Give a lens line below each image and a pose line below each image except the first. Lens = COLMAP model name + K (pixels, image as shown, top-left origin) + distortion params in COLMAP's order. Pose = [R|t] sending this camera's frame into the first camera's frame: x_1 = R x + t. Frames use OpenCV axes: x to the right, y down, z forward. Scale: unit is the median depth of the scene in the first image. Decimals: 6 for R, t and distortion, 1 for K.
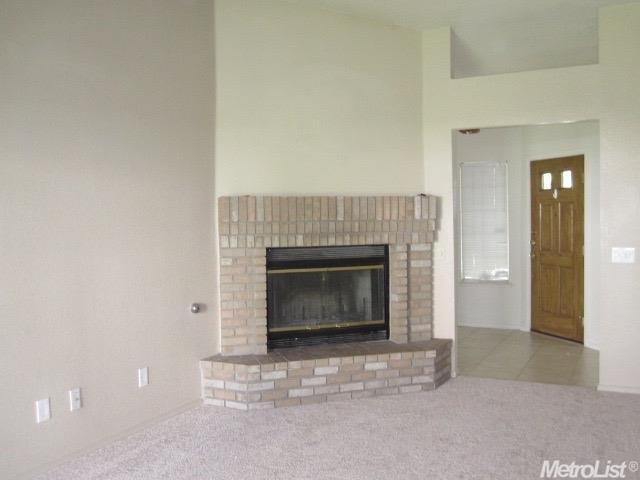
lens RADIAL K [[638.7, 0, 320.0], [0, 638.7, 240.0], [0, 0, 1]] dist [-0.066069, -0.008308]
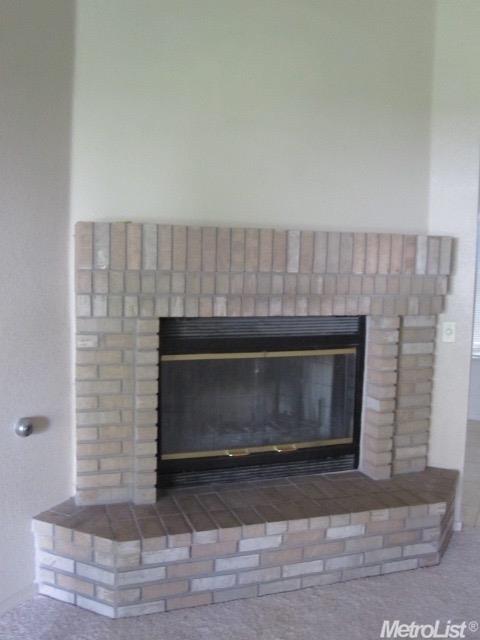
lens RADIAL K [[638.7, 0, 217.9], [0, 638.7, 318.7], [0, 0, 1]] dist [-0.066069, -0.008308]
pose [[0.999289, 0.036354, -0.009960, -0.027912], [-0.035686, 0.997527, 0.060555, -0.022440], [0.012137, -0.060157, 0.998115, 0.443614]]
